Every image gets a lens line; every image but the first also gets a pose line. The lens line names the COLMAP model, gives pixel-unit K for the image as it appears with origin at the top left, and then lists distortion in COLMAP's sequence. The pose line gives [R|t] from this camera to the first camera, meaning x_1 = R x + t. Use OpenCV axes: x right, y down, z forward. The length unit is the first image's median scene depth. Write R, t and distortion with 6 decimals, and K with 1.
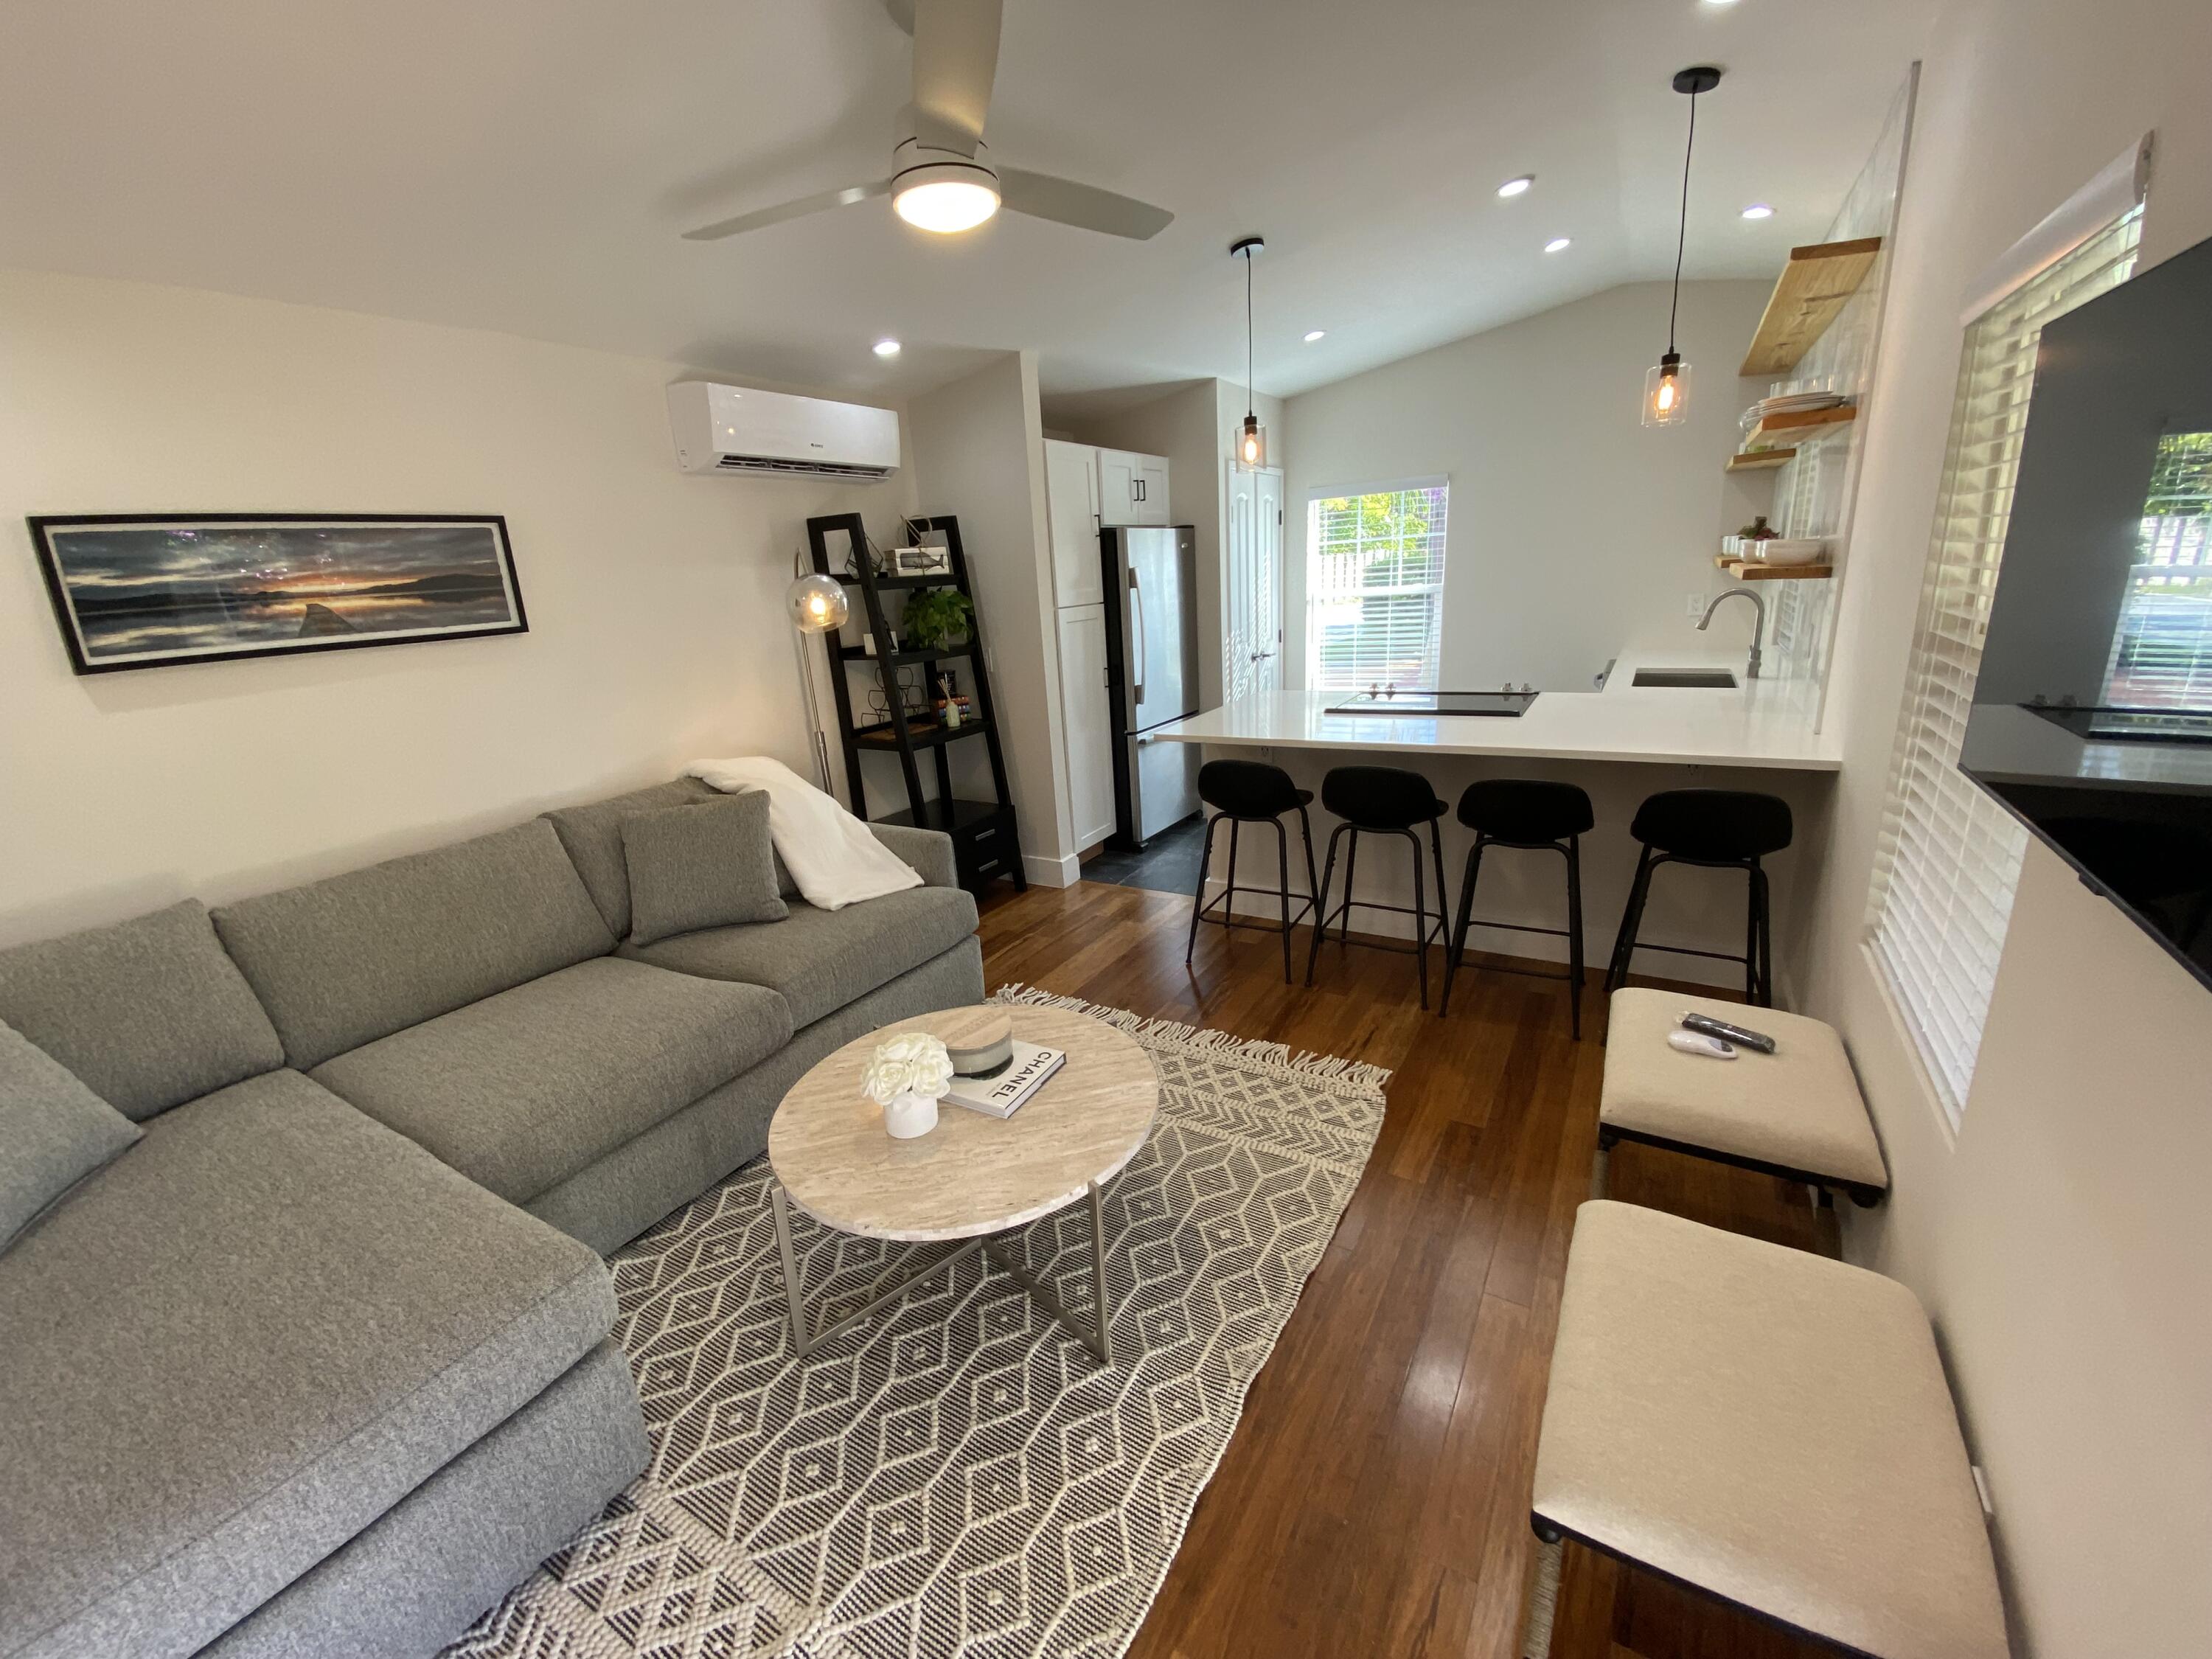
lens RADIAL K [[898.6, 0, 1098.5], [0, 898.6, 827.1], [0, 0, 1]] dist [0.013655, -0.017026]
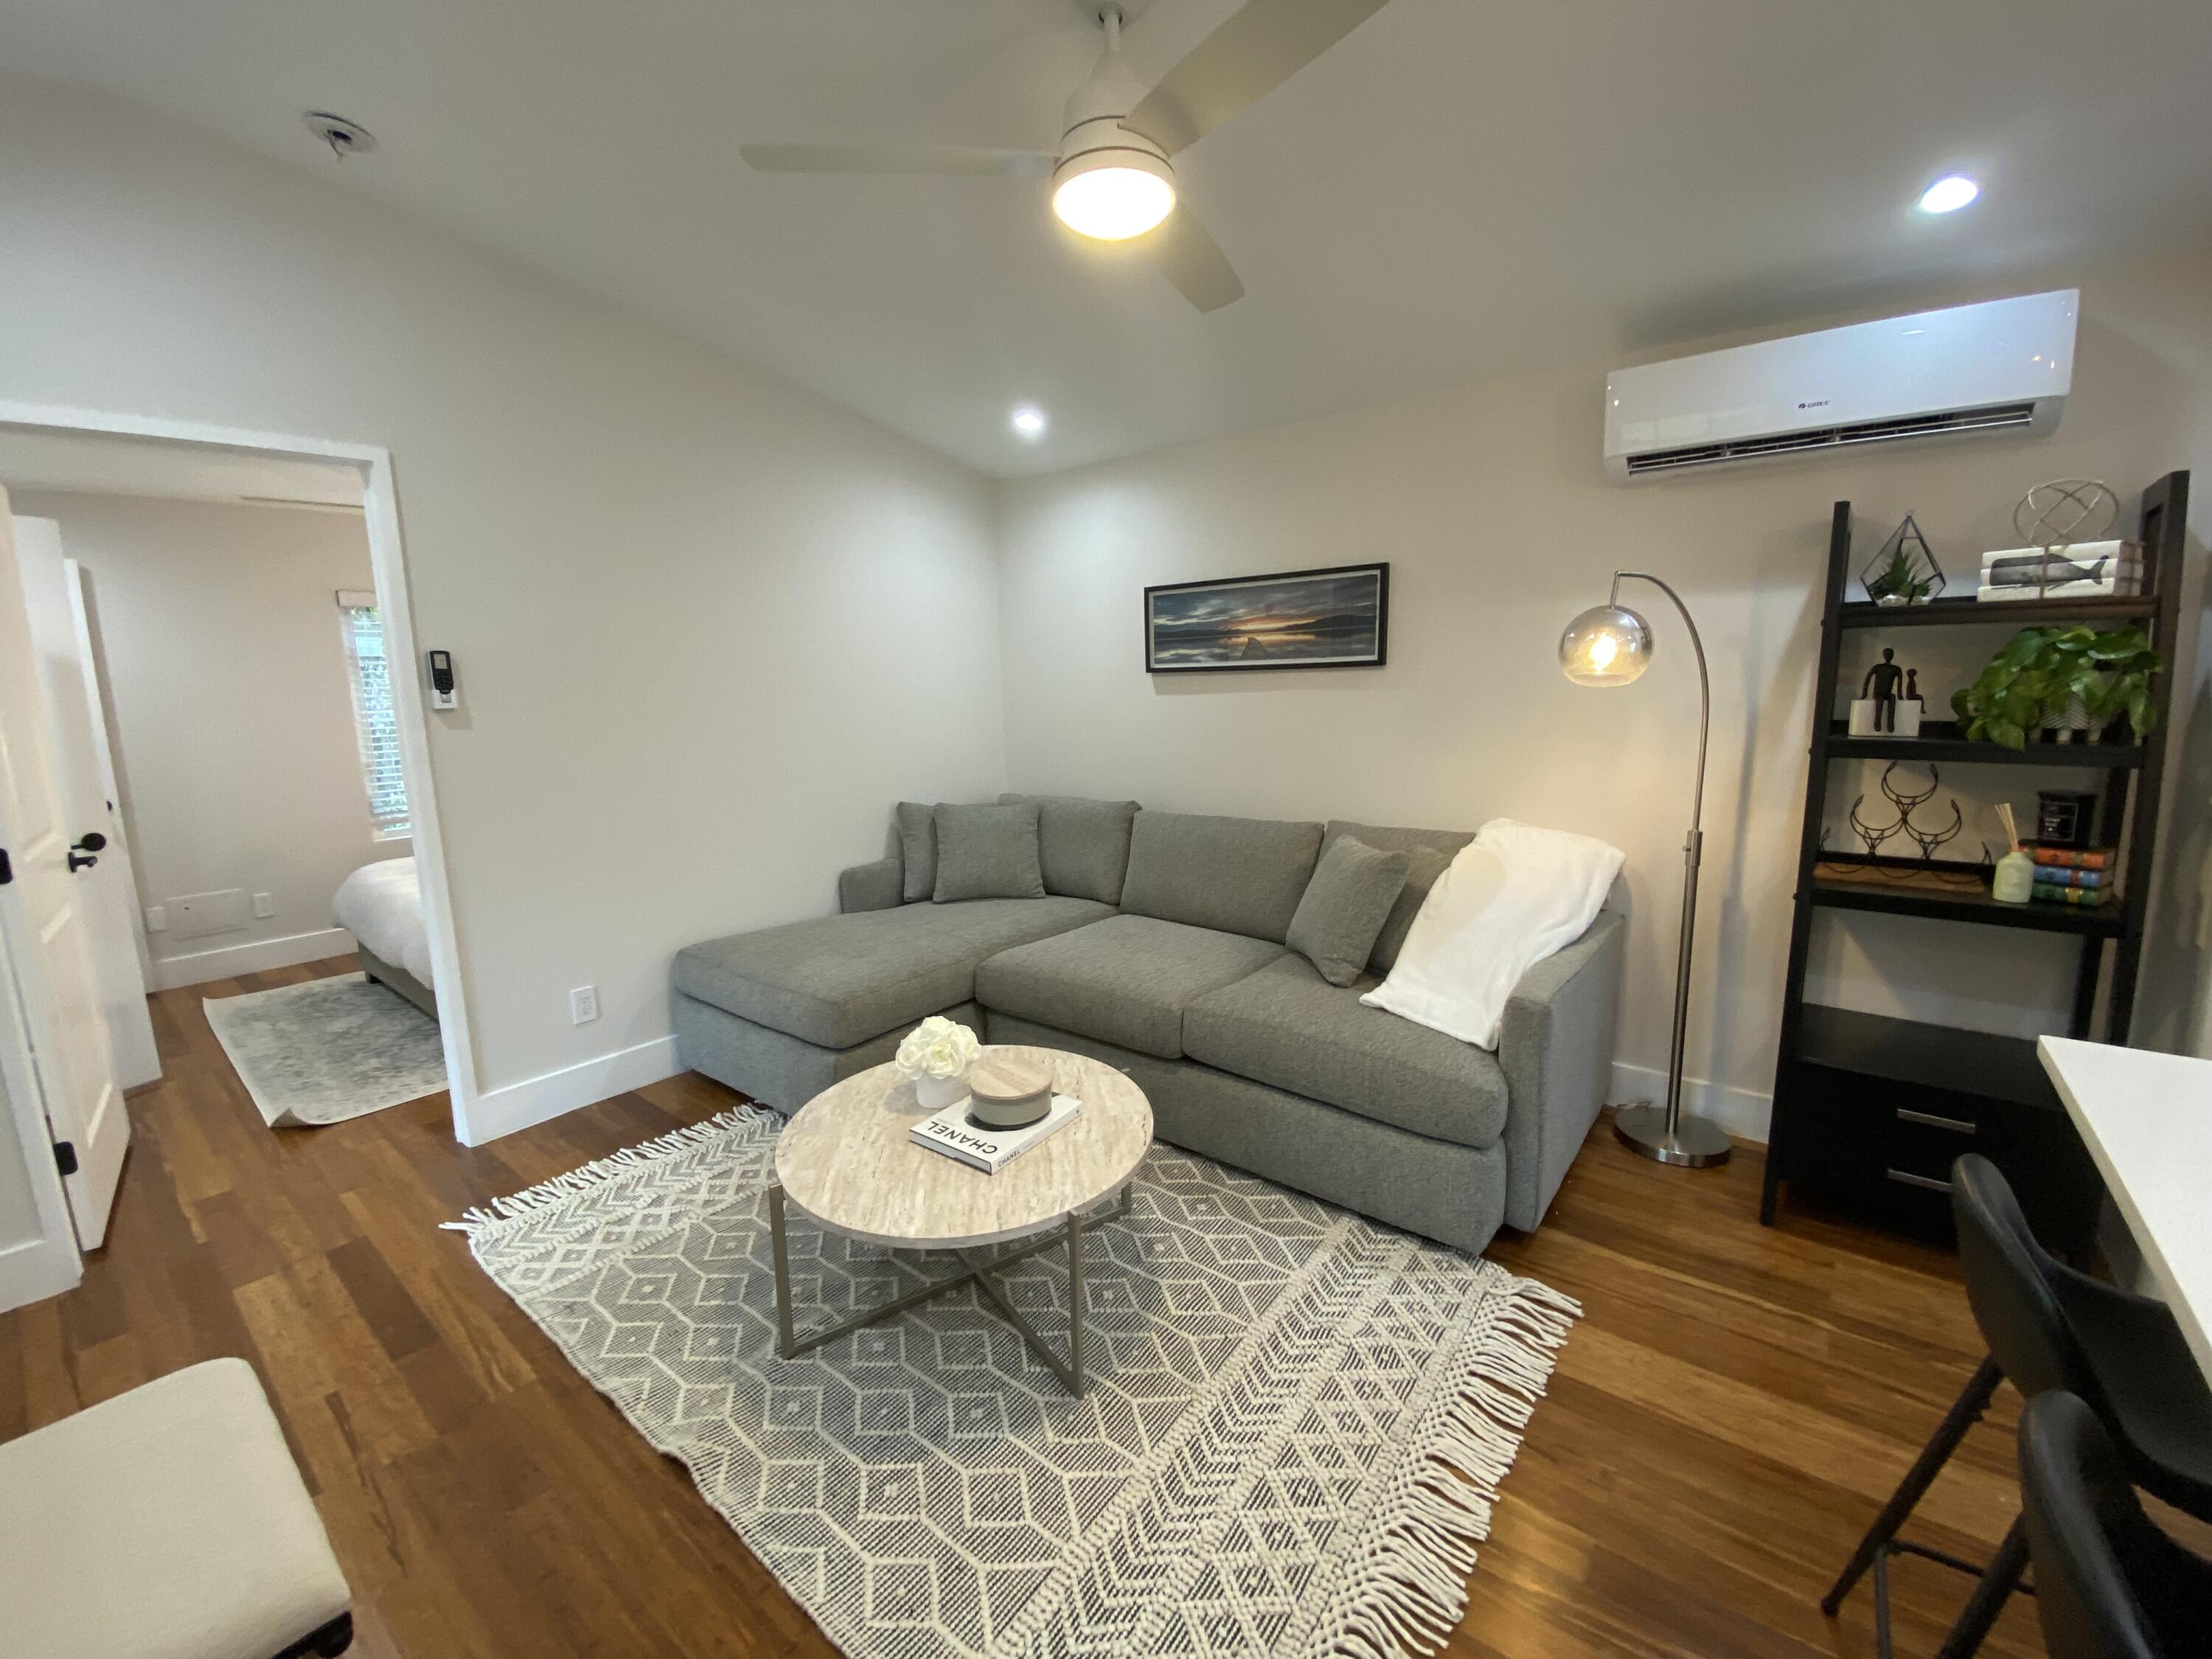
lens RADIAL K [[898.6, 0, 1098.5], [0, 898.6, 827.1], [0, 0, 1]] dist [0.013655, -0.017026]
pose [[-0.123119, 0.222951, -0.967024, 0.596750], [-0.244339, 0.937630, 0.247283, -0.245102], [0.961842, 0.266727, -0.060965, 0.876868]]
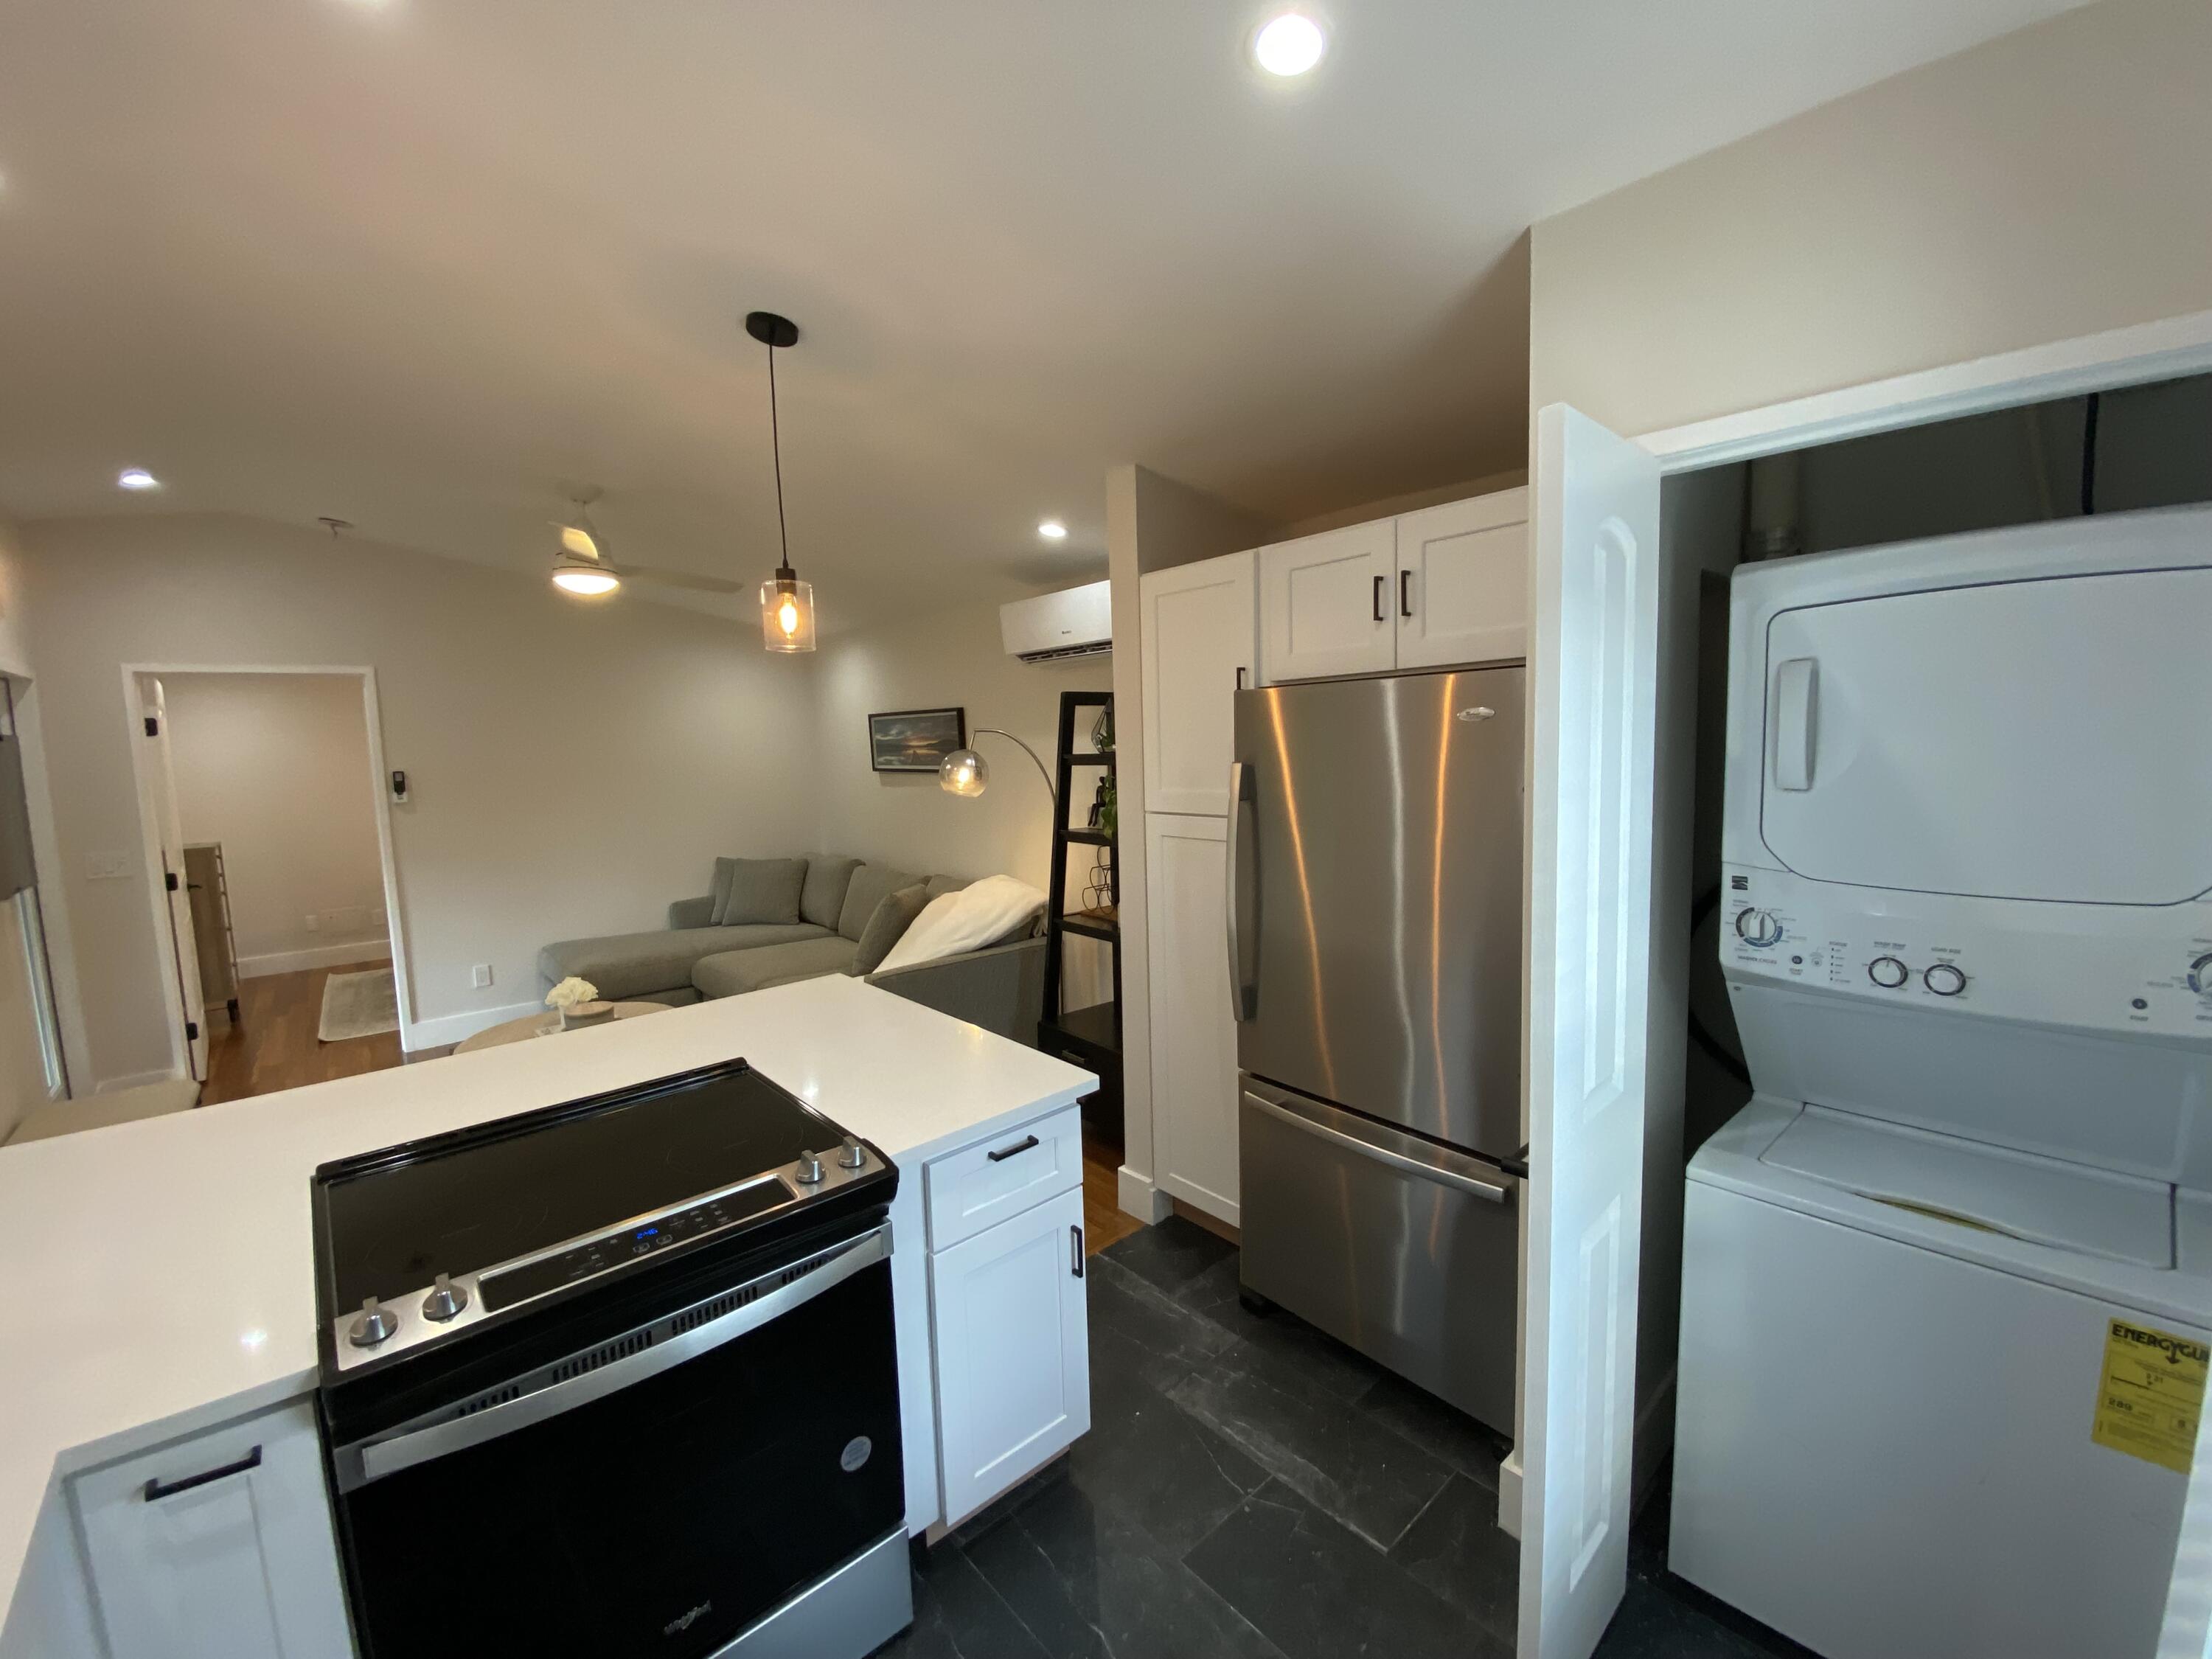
lens RADIAL K [[886.6, 0, 1099.4], [0, 886.6, 821.1], [0, 0, 1]] dist [0.033759, -0.030616]
pose [[-0.296164, 0.157307, -0.942094, 0.986092], [-0.215356, 0.949948, 0.226320, -0.630662], [0.930542, 0.269914, -0.247464, 1.878202]]
